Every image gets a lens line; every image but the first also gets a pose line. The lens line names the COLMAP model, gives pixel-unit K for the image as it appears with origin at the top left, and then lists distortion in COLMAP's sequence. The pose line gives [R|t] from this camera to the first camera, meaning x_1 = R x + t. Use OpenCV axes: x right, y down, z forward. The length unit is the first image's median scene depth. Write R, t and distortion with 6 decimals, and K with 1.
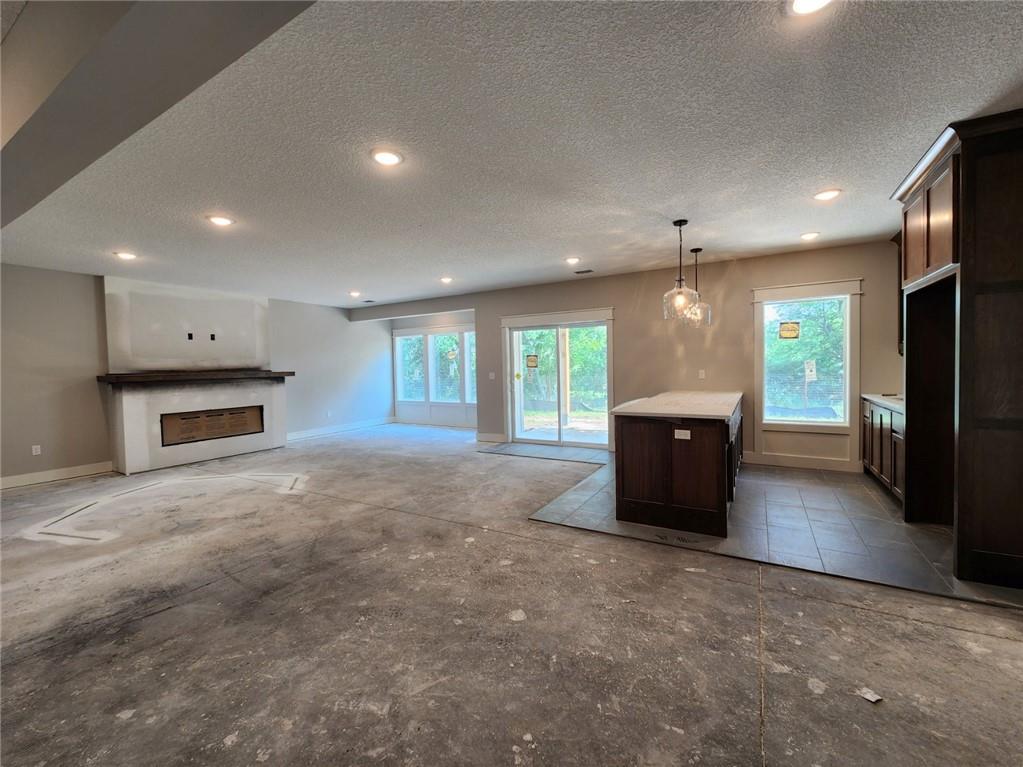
lens RADIAL K [[419.5, 0, 514.8], [0, 419.5, 379.1], [0, 0, 1]] dist [-0.000523, -0.001095]
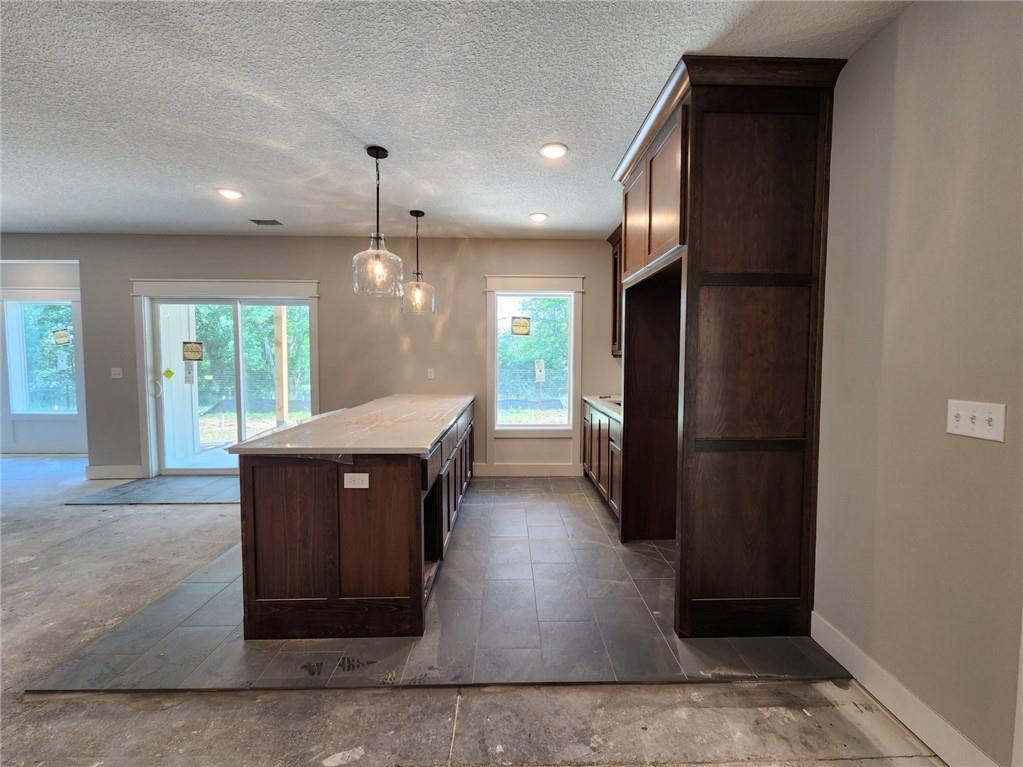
lens RADIAL K [[419.5, 0, 514.8], [0, 419.5, 379.1], [0, 0, 1]] dist [-0.000523, -0.001095]
pose [[0.857521, -0.003243, 0.514439, 0.207818], [-0.005782, 0.999856, 0.015941, -0.018291], [-0.514417, -0.016645, 0.857379, 0.267275]]
